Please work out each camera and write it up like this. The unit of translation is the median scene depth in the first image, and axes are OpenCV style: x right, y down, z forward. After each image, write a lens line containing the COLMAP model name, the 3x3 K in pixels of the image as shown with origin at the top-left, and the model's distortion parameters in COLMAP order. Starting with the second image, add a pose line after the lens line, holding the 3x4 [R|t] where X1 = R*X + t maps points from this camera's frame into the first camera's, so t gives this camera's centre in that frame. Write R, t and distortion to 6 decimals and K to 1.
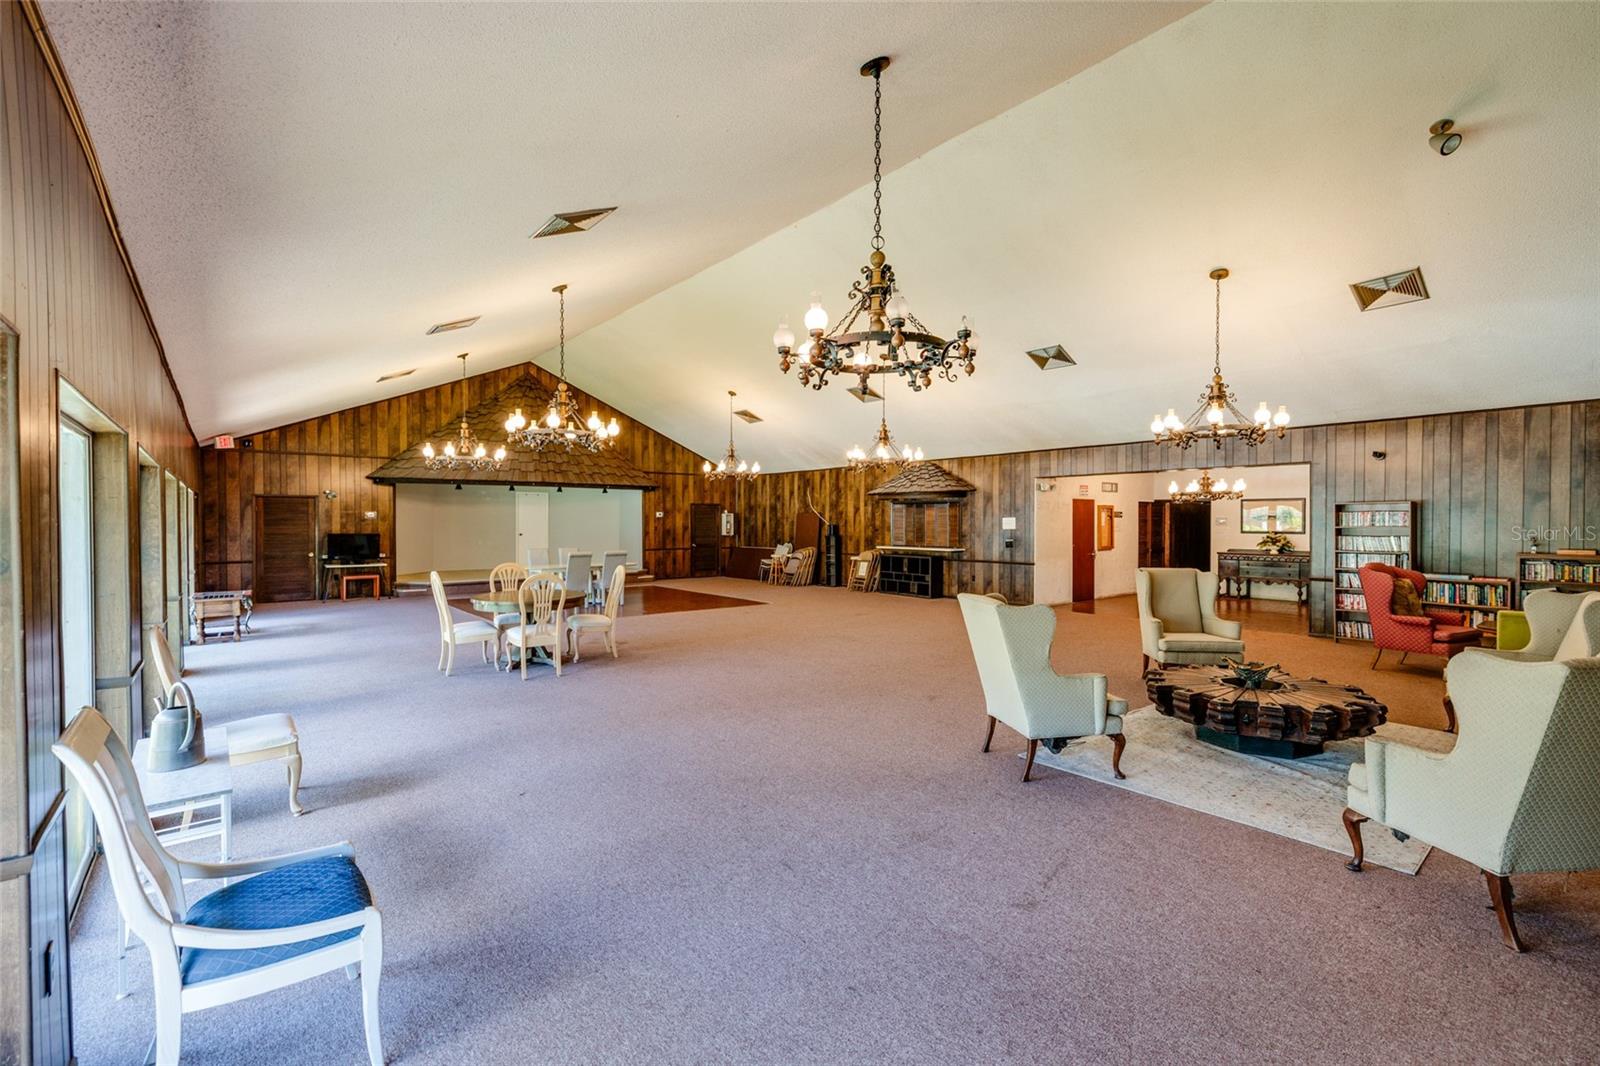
lens RADIAL K [[673.4, 0, 795.4], [0, 673.4, 529.6], [0, 0, 1]] dist [0.010283, -0.000063]
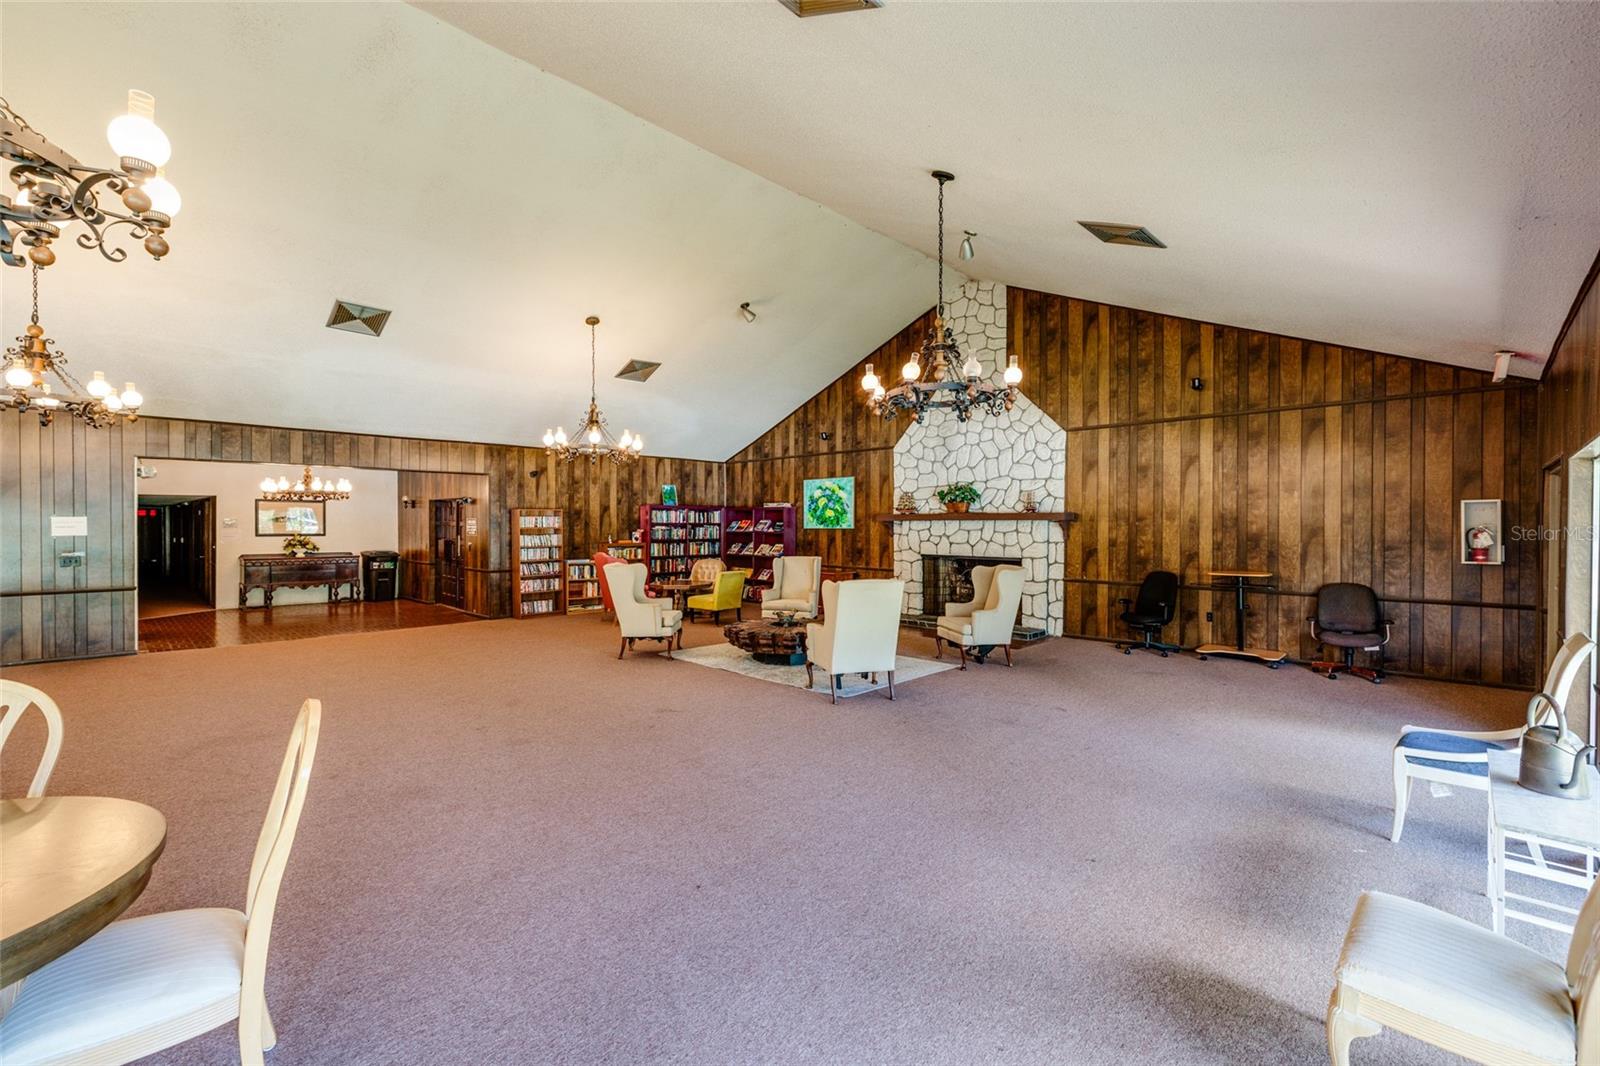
lens RADIAL K [[673.4, 0, 795.4], [0, 673.4, 529.6], [0, 0, 1]] dist [0.010283, -0.000063]
pose [[-0.082900, -0.008442, 0.996522, -0.451359], [0.011187, 0.999893, 0.009401, -0.006069], [-0.996495, 0.011928, -0.082797, 0.541889]]
